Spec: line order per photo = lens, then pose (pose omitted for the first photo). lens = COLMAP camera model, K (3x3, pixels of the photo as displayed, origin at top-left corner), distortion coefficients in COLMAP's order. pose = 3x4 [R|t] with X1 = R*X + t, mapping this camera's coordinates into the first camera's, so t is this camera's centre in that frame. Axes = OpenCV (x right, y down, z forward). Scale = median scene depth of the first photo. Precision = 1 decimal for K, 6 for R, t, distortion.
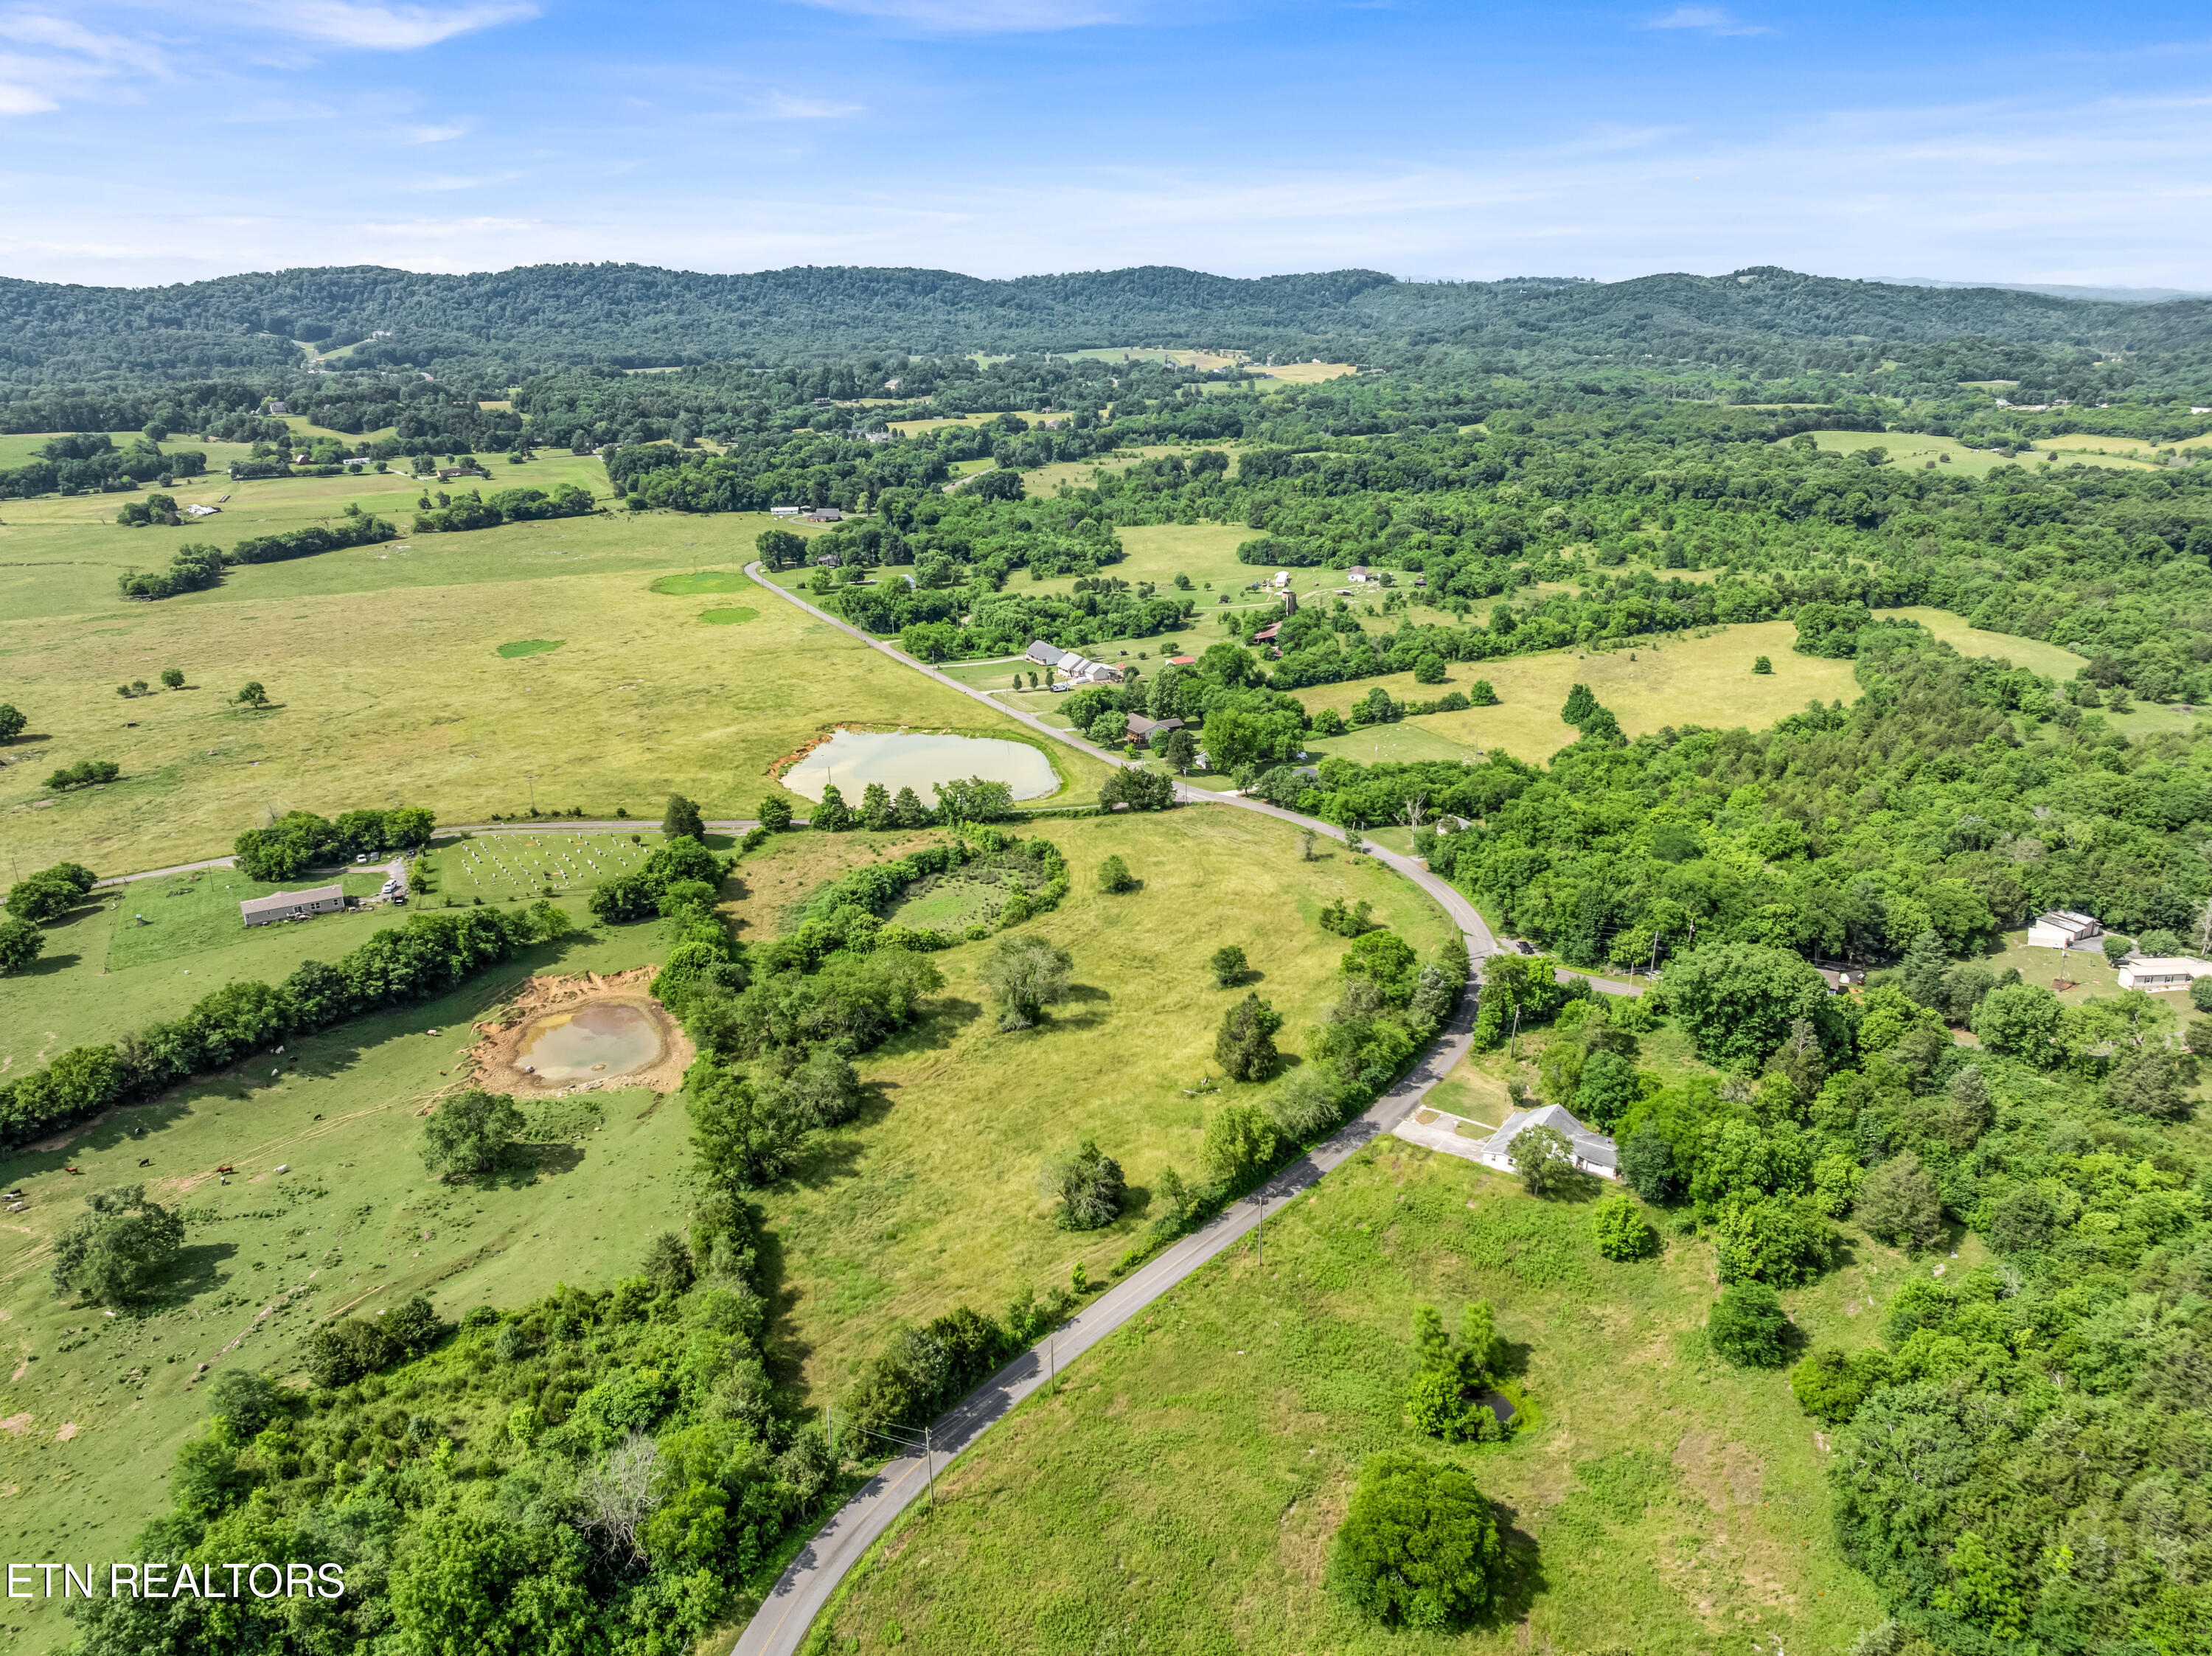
lens RADIAL K [[1518.9, 0, 1106.0], [0, 1518.9, 828.0], [0, 0, 1]] dist [-0.031069, -0.005591]
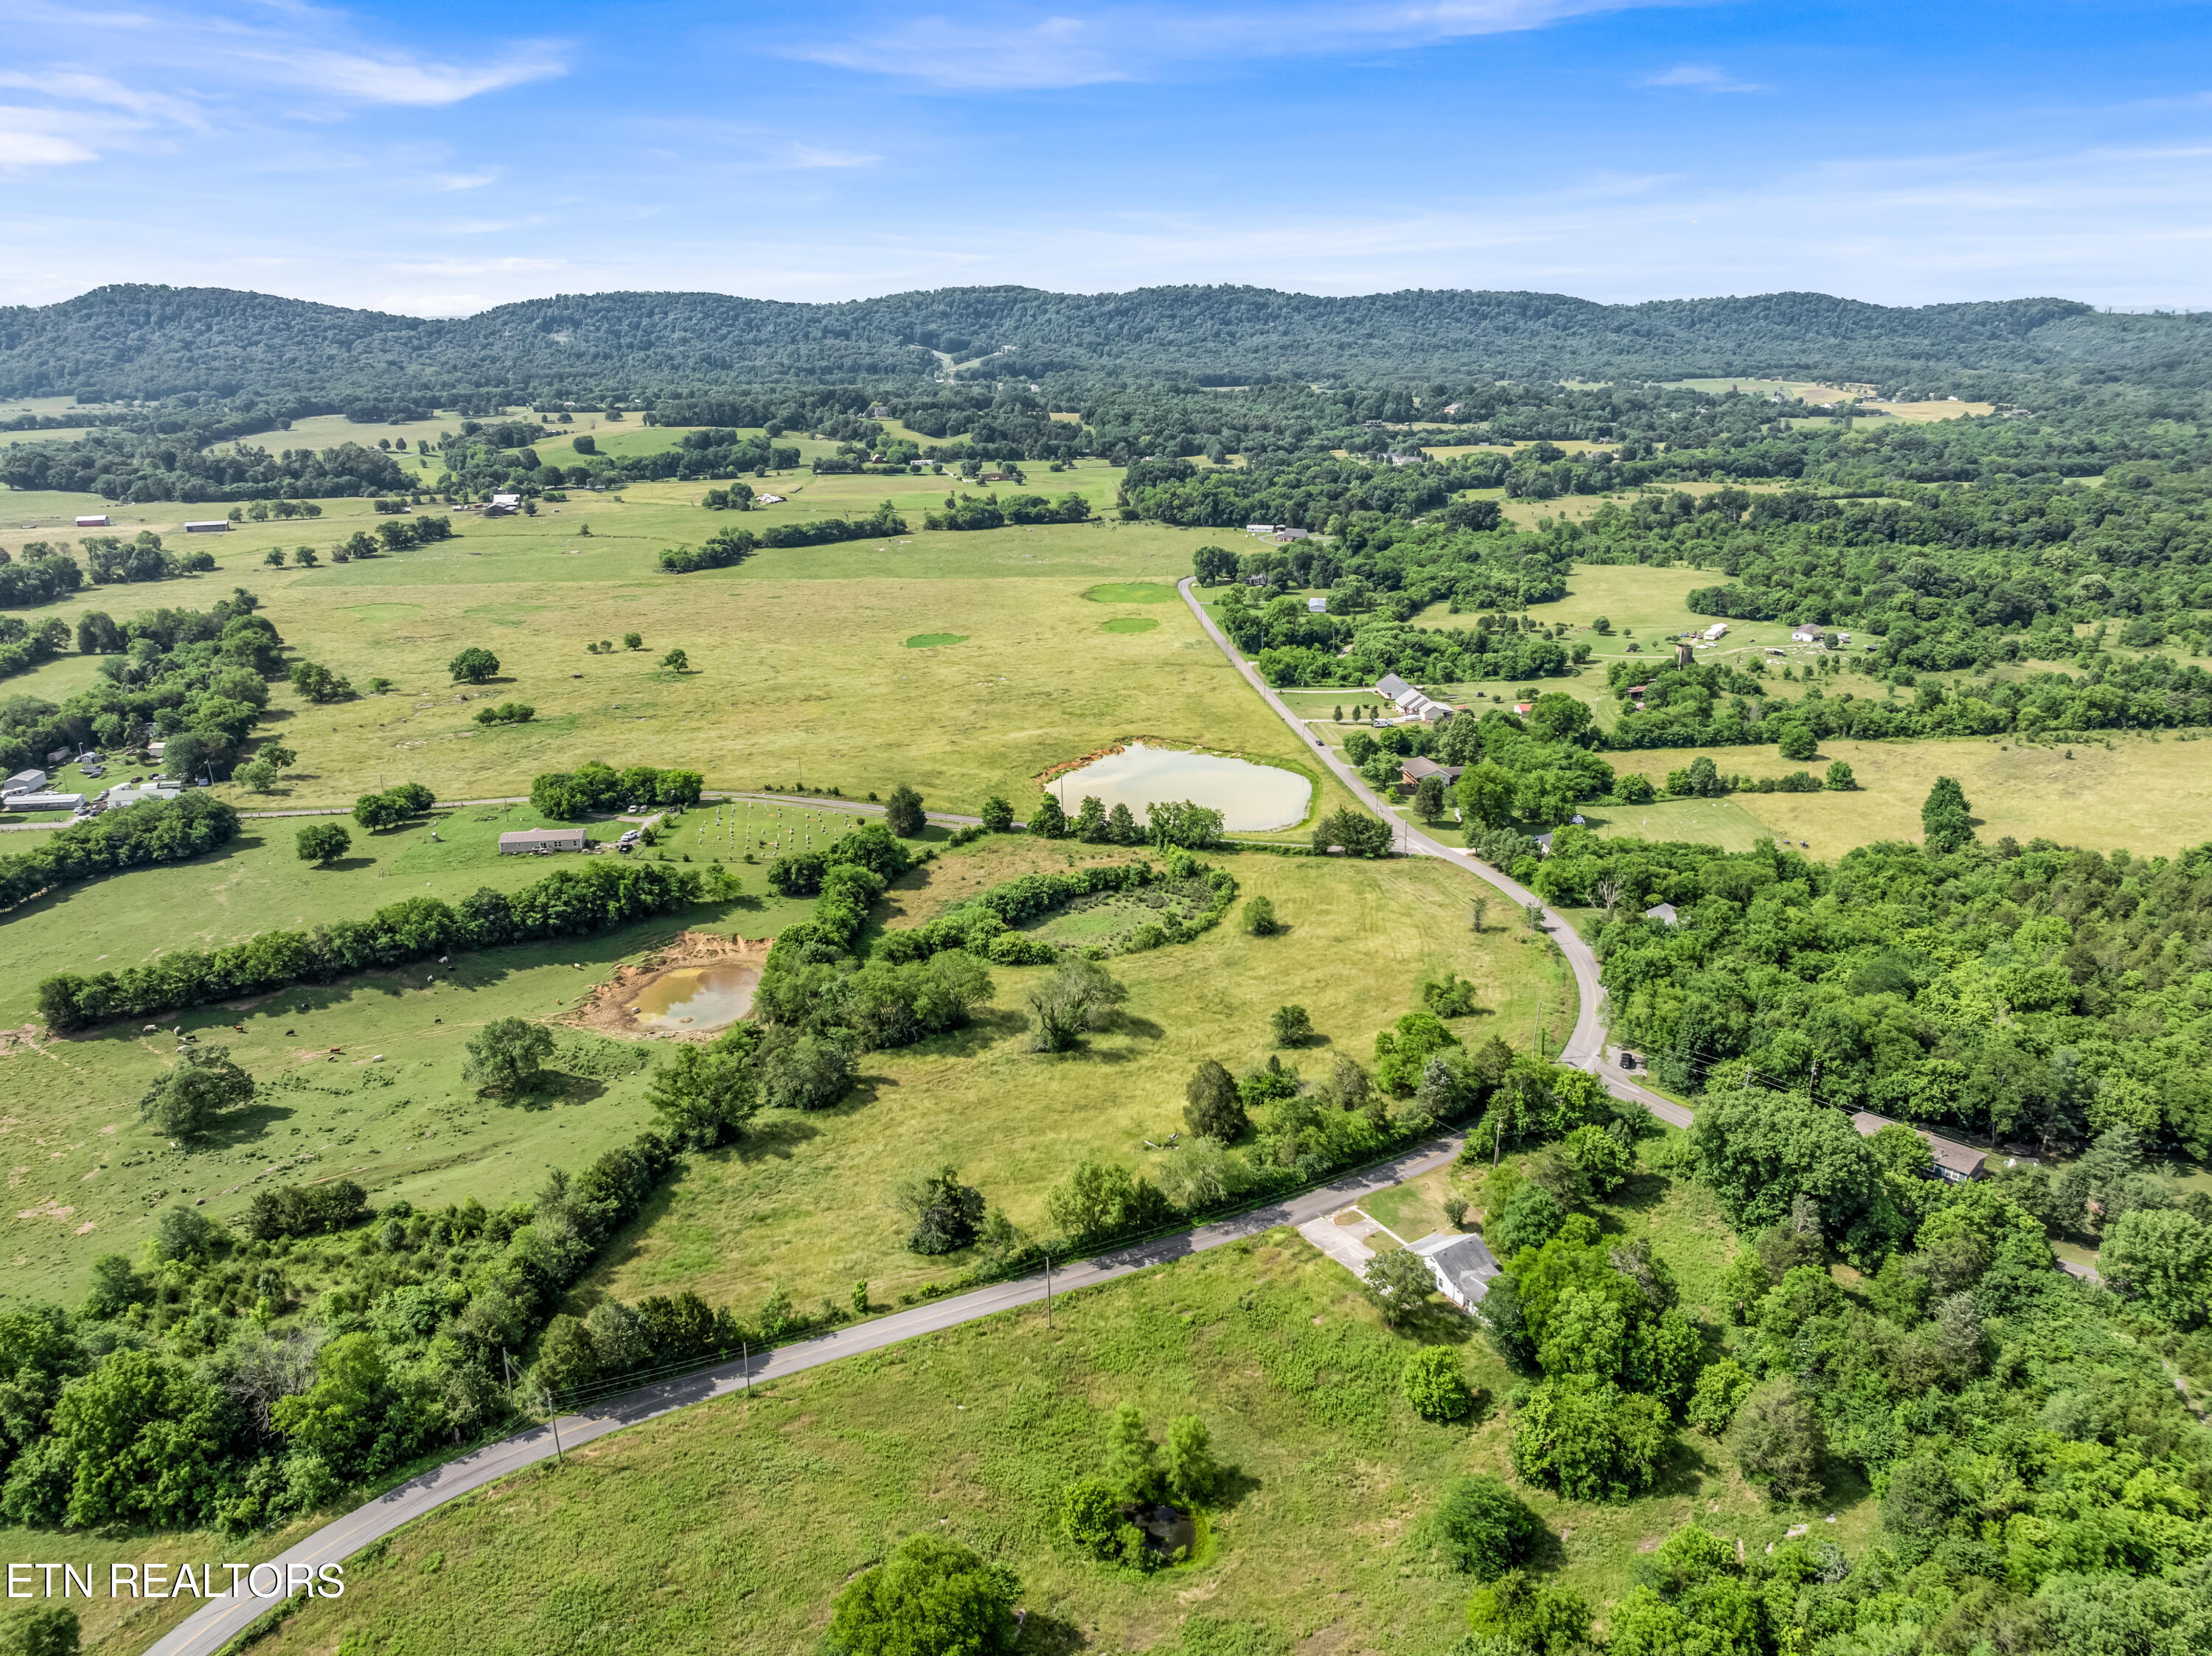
lens RADIAL K [[1518.9, 0, 1106.0], [0, 1518.9, 828.0], [0, 0, 1]] dist [-0.031069, -0.005591]
pose [[0.930093, 0.120456, -0.347012, 0.150426], [-0.125179, 0.992095, 0.008862, -0.013116], [0.345336, 0.035196, 0.937819, 0.036551]]
